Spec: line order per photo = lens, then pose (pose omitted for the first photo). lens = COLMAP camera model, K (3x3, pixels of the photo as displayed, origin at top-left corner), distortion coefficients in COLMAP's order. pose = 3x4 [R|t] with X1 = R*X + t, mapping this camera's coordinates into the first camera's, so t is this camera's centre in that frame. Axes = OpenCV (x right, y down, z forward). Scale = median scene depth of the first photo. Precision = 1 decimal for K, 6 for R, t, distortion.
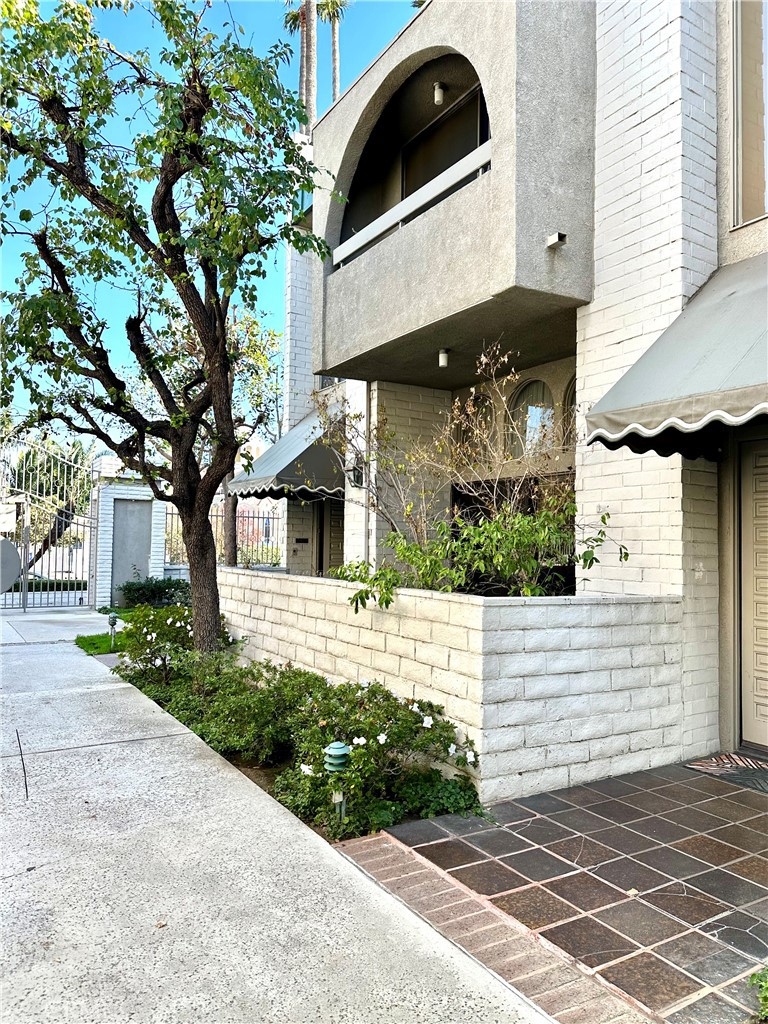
lens RADIAL K [[723.2, 0, 382.2], [0, 723.2, 504.7], [0, 0, 1]] dist [0.064286, -0.089665]
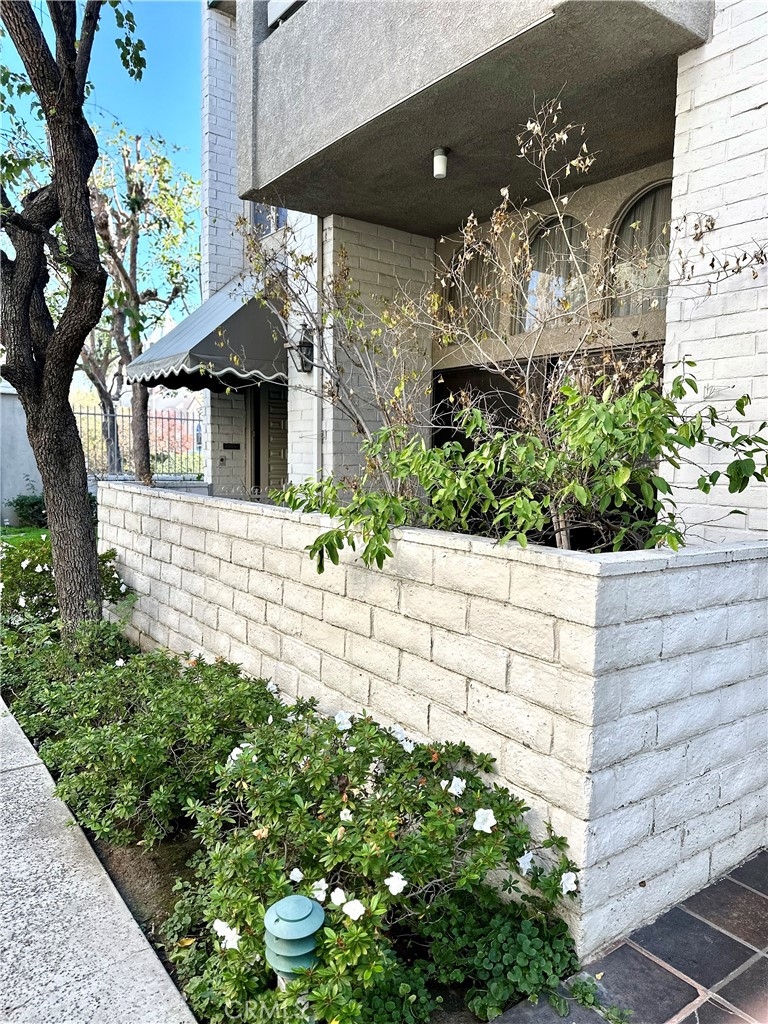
lens RADIAL K [[723.2, 0, 383.9], [0, 723.2, 513.8], [0, 0, 1]] dist [0.064286, -0.089665]
pose [[0.996214, -0.003623, 0.086861, -0.028732], [-0.008379, 0.990479, 0.137412, 0.023699], [-0.086532, -0.137619, 0.986698, 0.373434]]
